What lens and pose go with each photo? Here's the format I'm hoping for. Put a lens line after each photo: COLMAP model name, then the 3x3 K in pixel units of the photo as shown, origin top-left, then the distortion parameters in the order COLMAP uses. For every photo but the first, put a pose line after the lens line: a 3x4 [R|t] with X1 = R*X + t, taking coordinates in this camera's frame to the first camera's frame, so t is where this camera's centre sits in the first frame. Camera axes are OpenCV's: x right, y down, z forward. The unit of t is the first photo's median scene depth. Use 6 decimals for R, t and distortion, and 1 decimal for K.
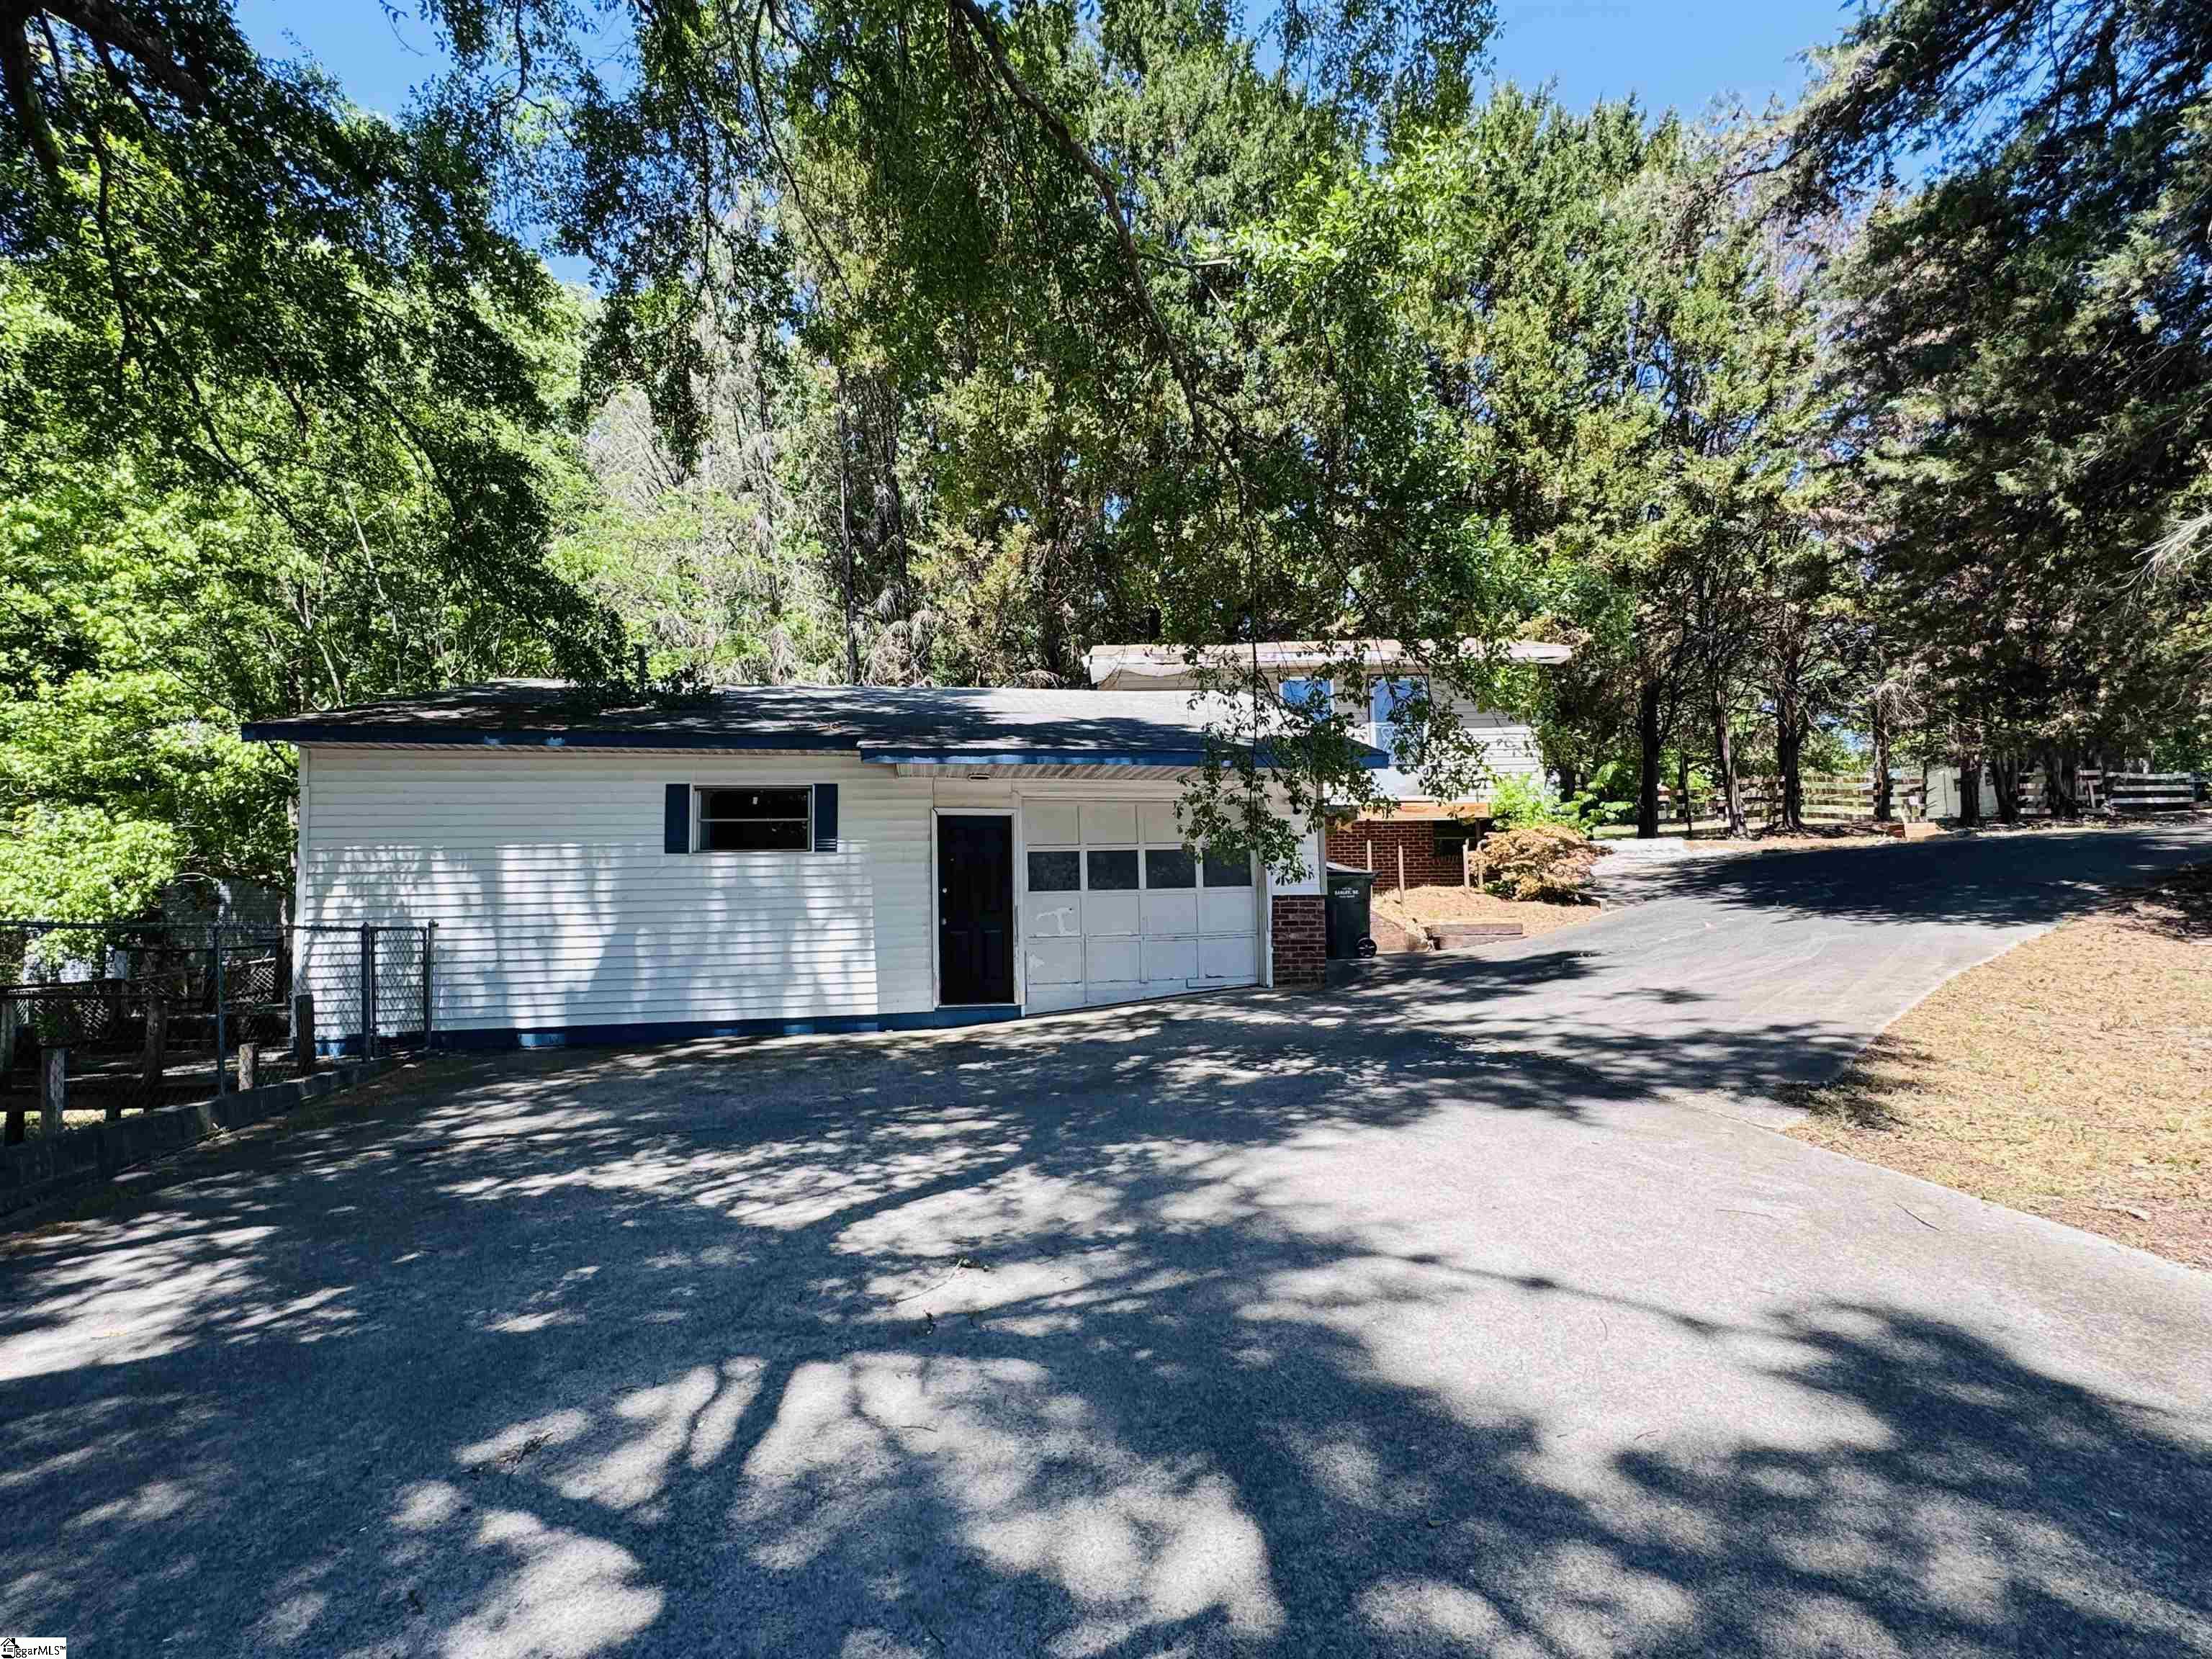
lens RADIAL K [[1097.2, 0, 1100.4], [0, 1097.2, 828.0], [0, 0, 1]] dist [0.004750, 0.000039]
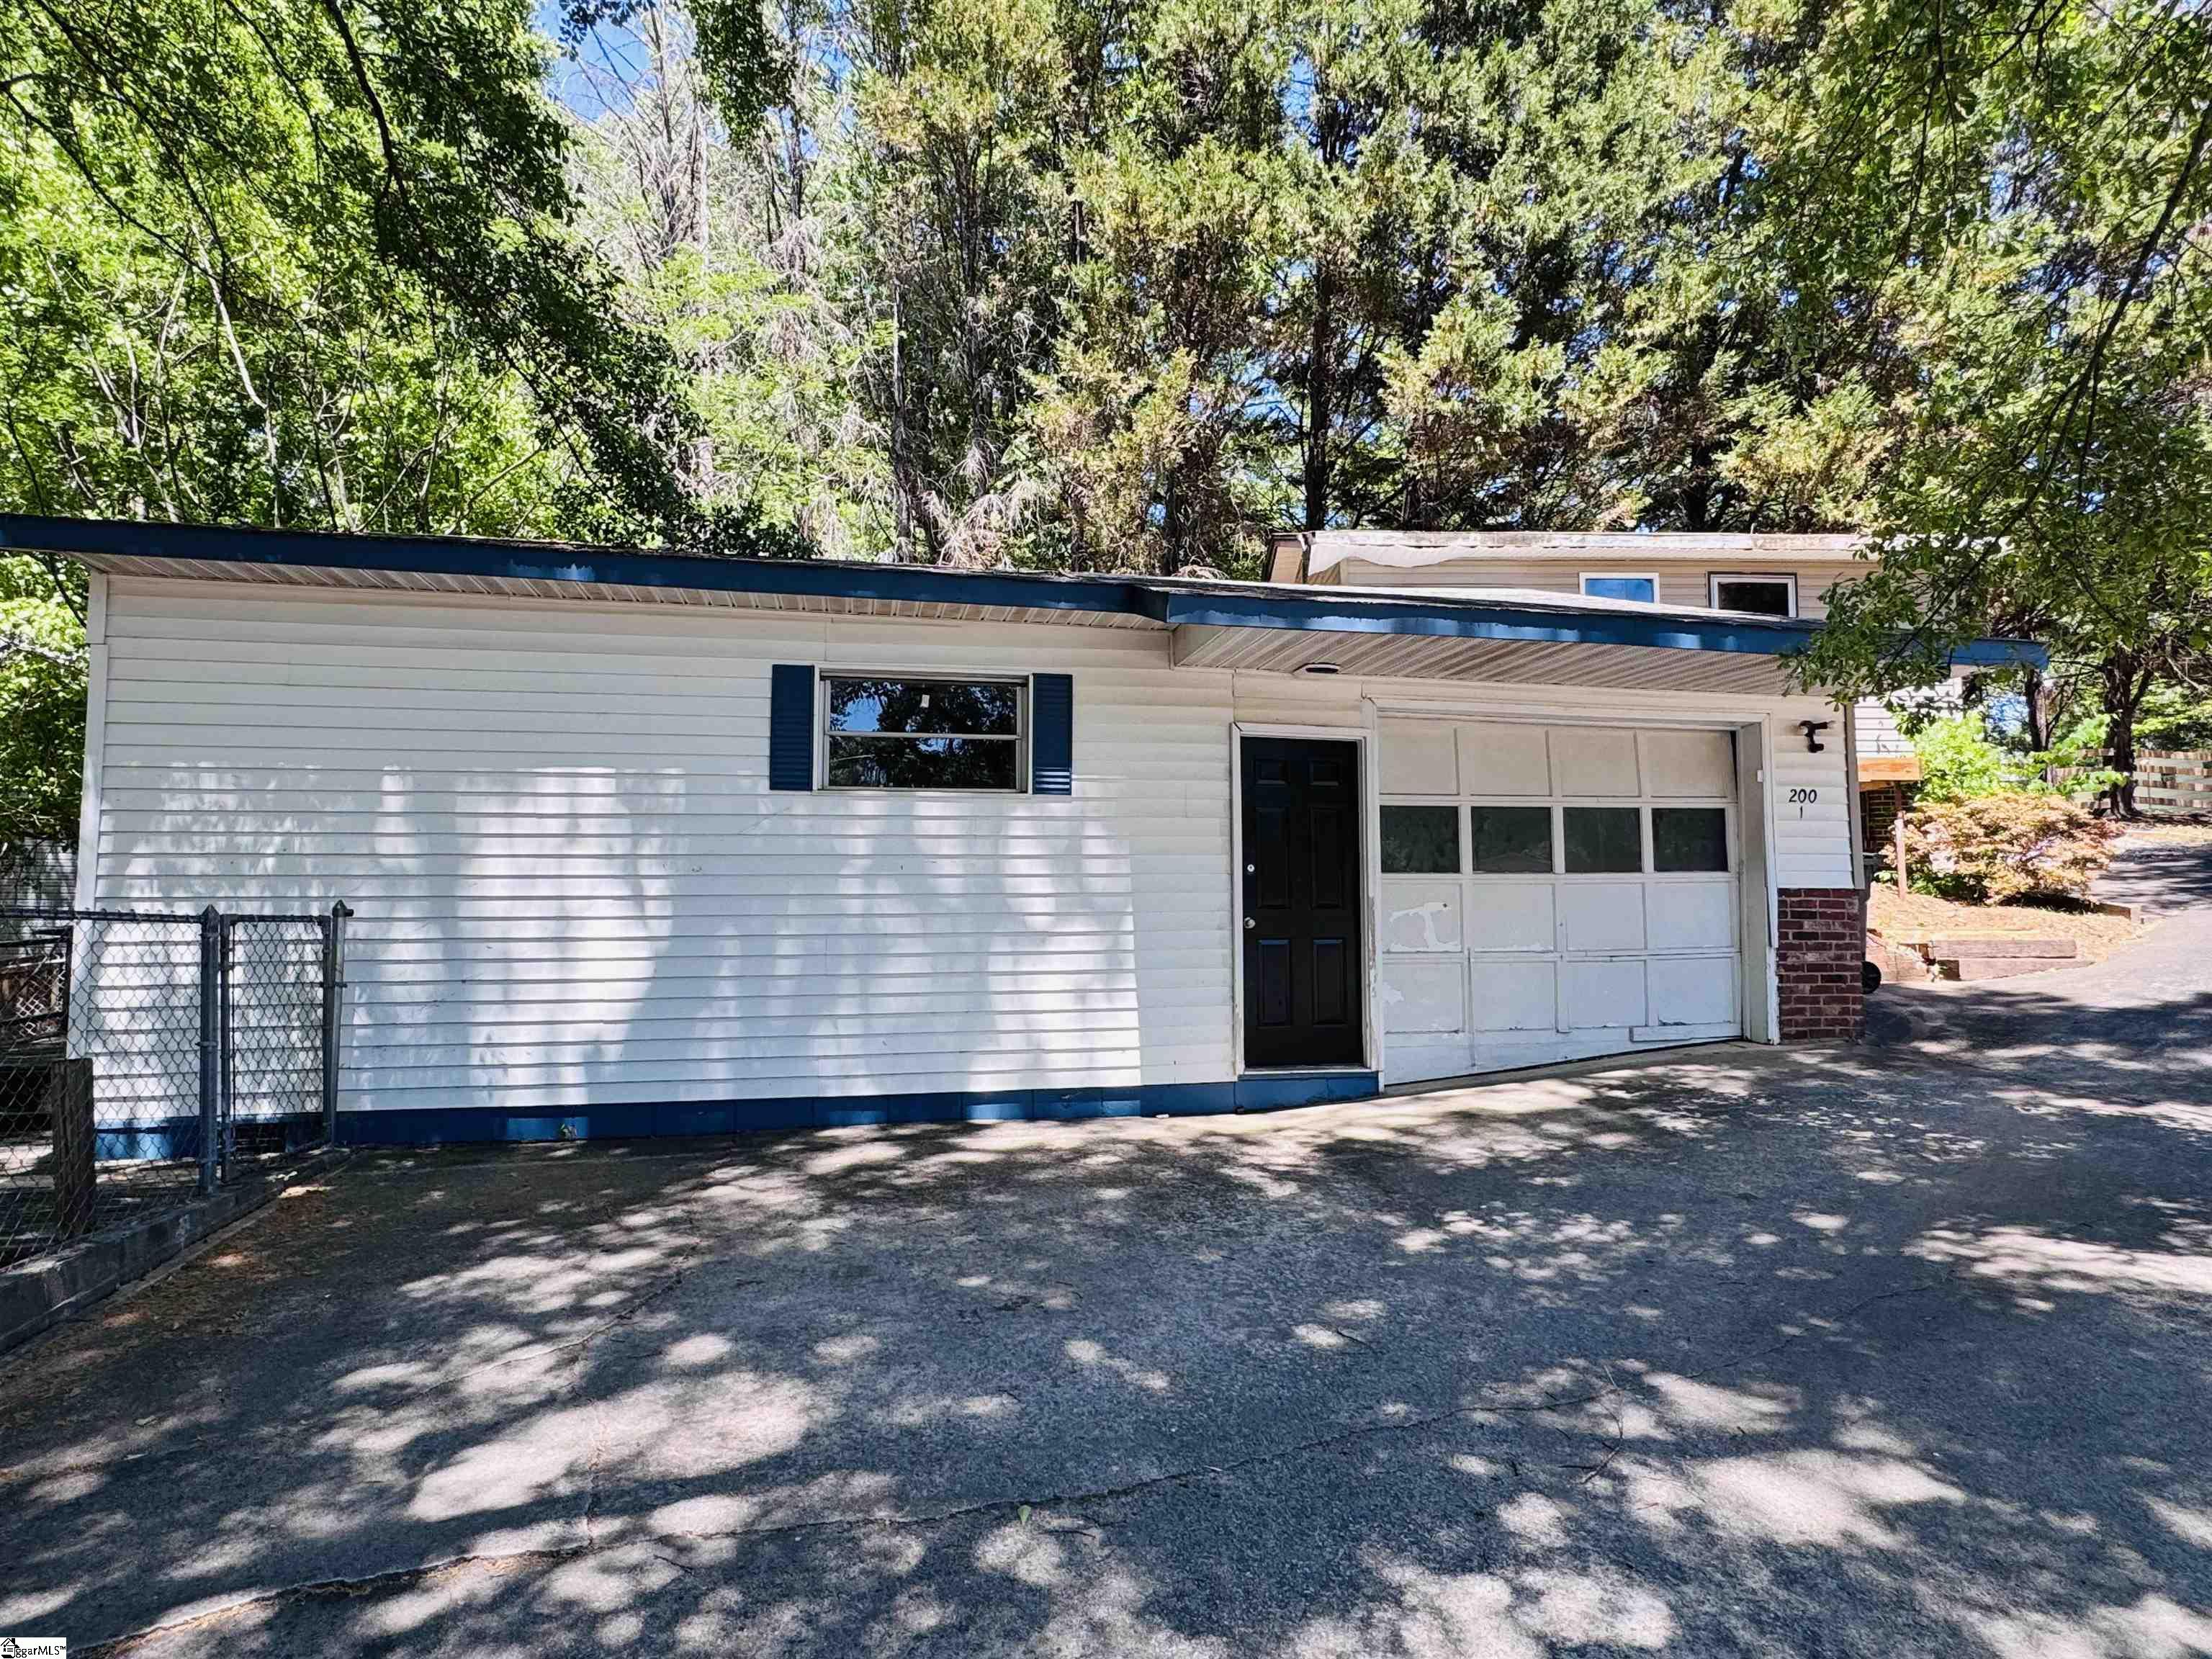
lens RADIAL K [[1234.3, 0, 1104.9], [0, 1234.3, 835.3], [0, 0, 1]] dist [0.002061, 0.001171]
pose [[0.999371, 0.019813, 0.029418, -0.240486], [-0.020265, 0.999679, 0.015177, 0.032223], [-0.029108, -0.015764, 0.999452, 0.368159]]
